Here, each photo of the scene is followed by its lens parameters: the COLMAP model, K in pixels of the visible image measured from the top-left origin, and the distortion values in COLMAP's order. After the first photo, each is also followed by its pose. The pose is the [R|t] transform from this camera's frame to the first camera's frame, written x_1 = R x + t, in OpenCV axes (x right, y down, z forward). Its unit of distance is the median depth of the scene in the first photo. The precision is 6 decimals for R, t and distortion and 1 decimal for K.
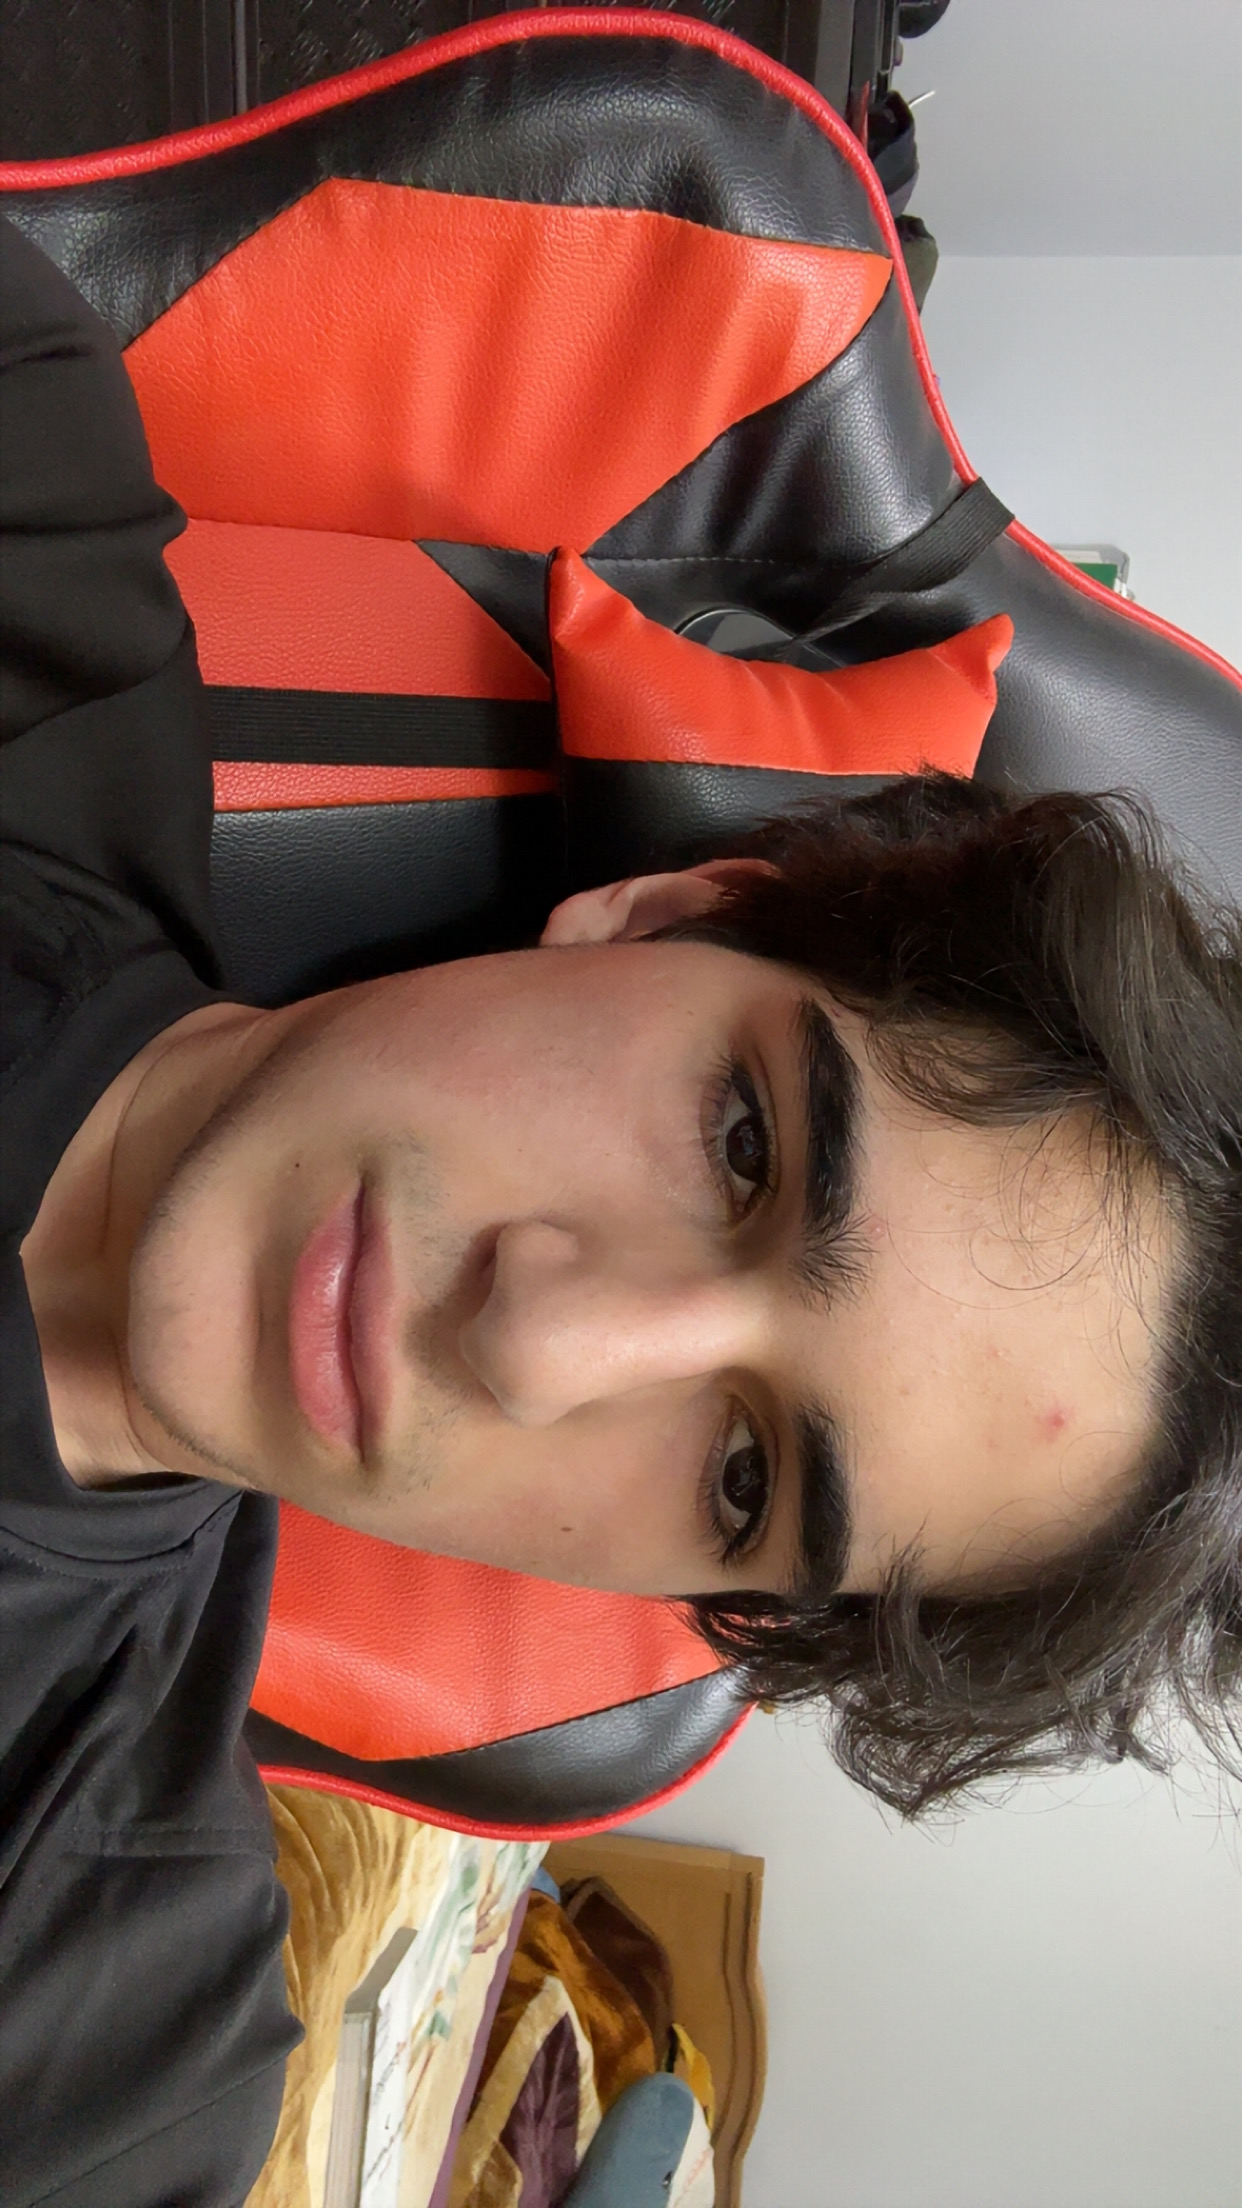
lens RADIAL K [[1692.8, 0, 621.0], [0, 1692.8, 1104.0], [0, 0, 1]] dist [0.003613, 0.004364]
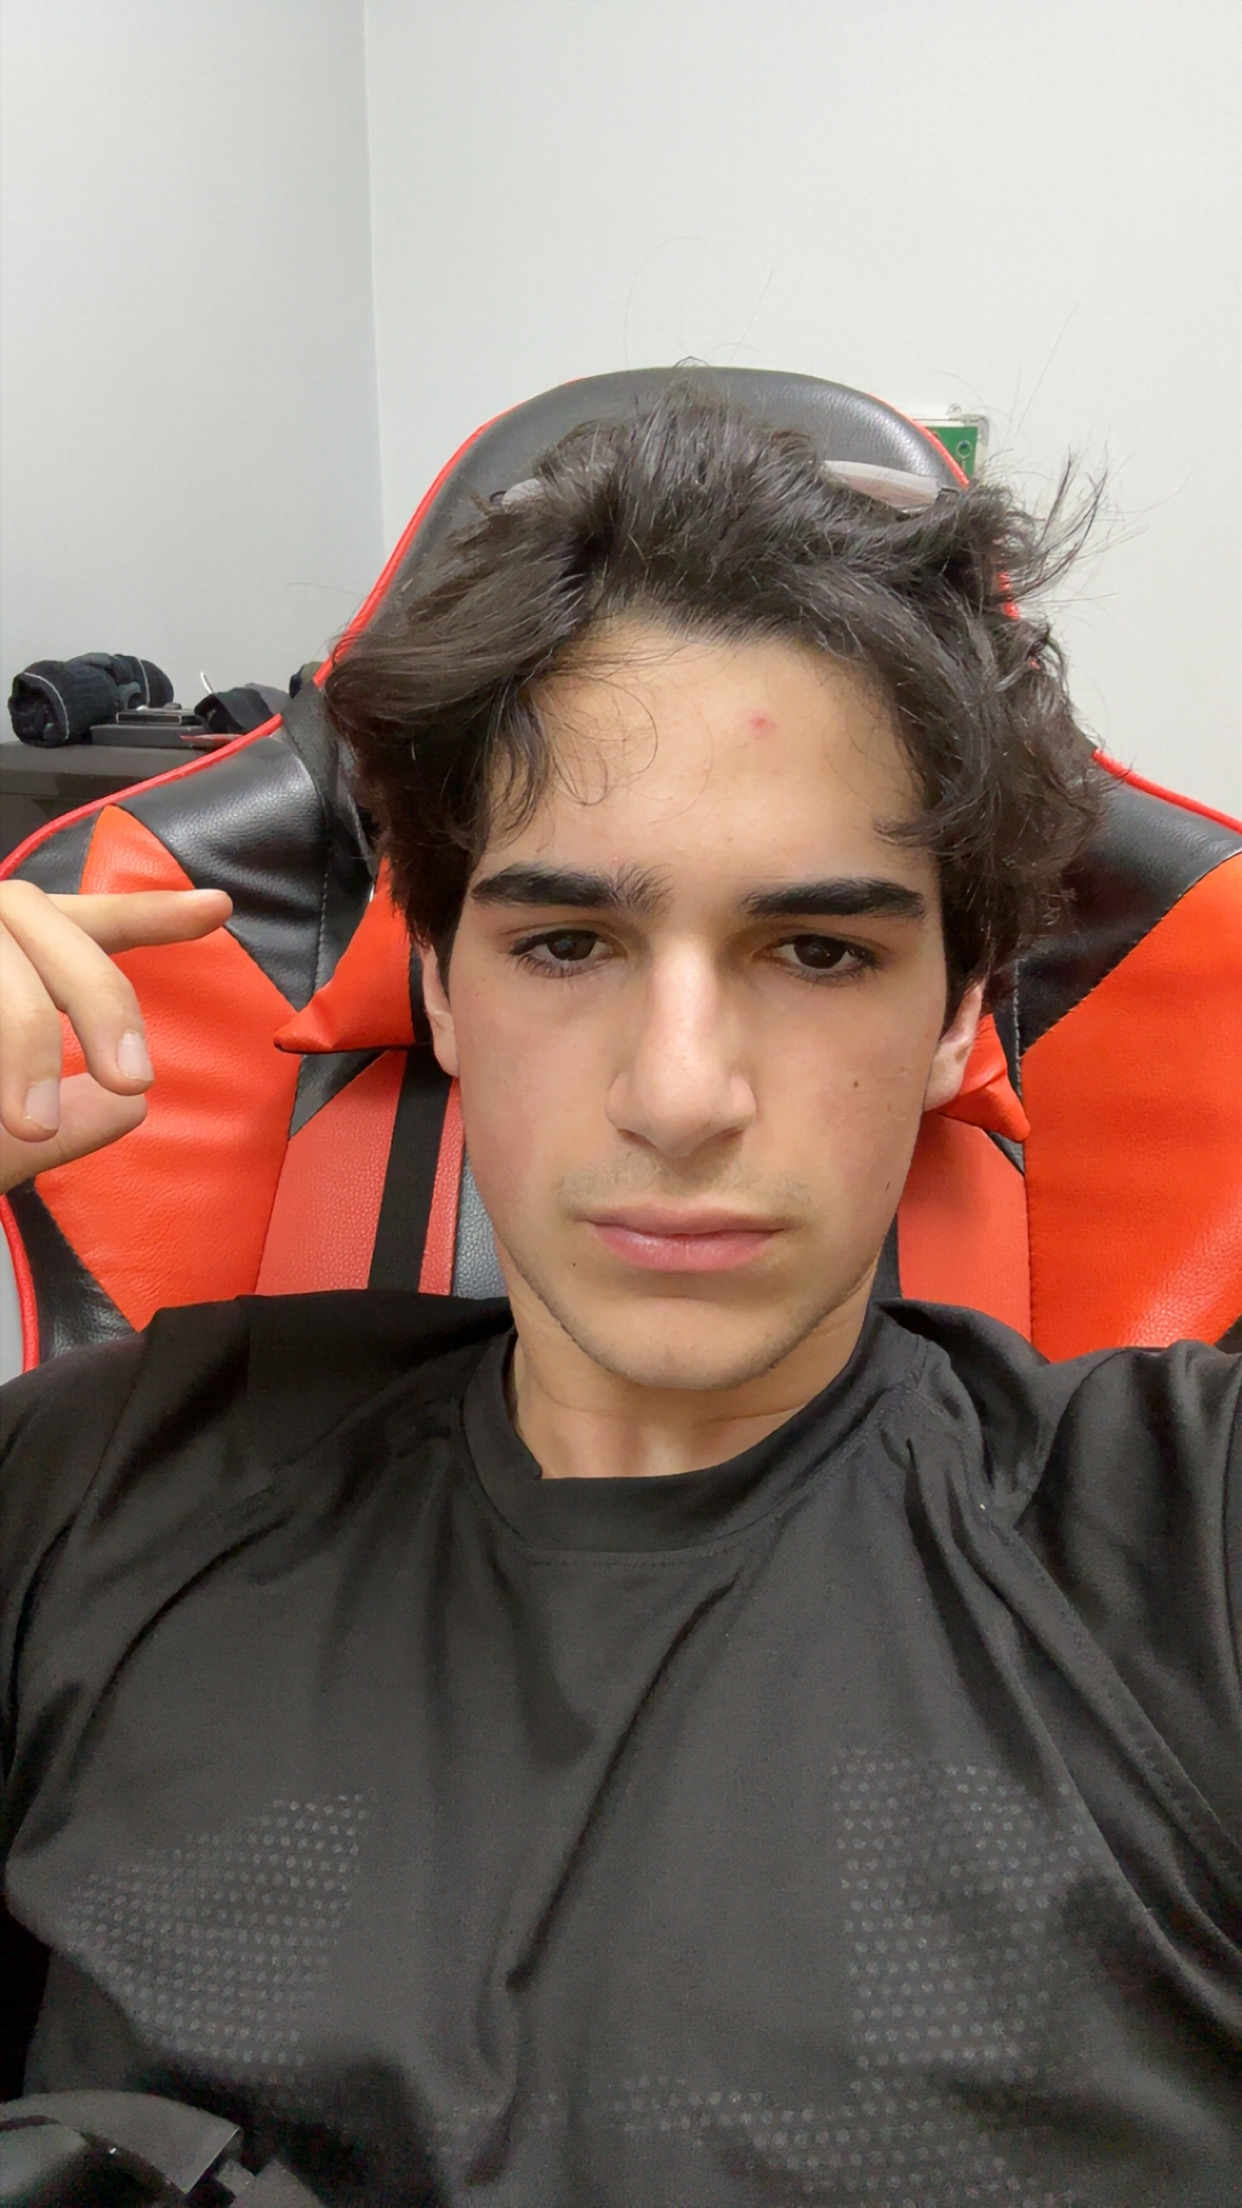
lens RADIAL K [[1692.8, 0, 621.0], [0, 1692.8, 1104.0], [0, 0, 1]] dist [0.003613, 0.004364]
pose [[0.010650, -0.990678, -0.135806, 0.129488], [0.925786, 0.061095, -0.373078, 0.567318], [0.377897, -0.121754, 0.917807, -0.245542]]
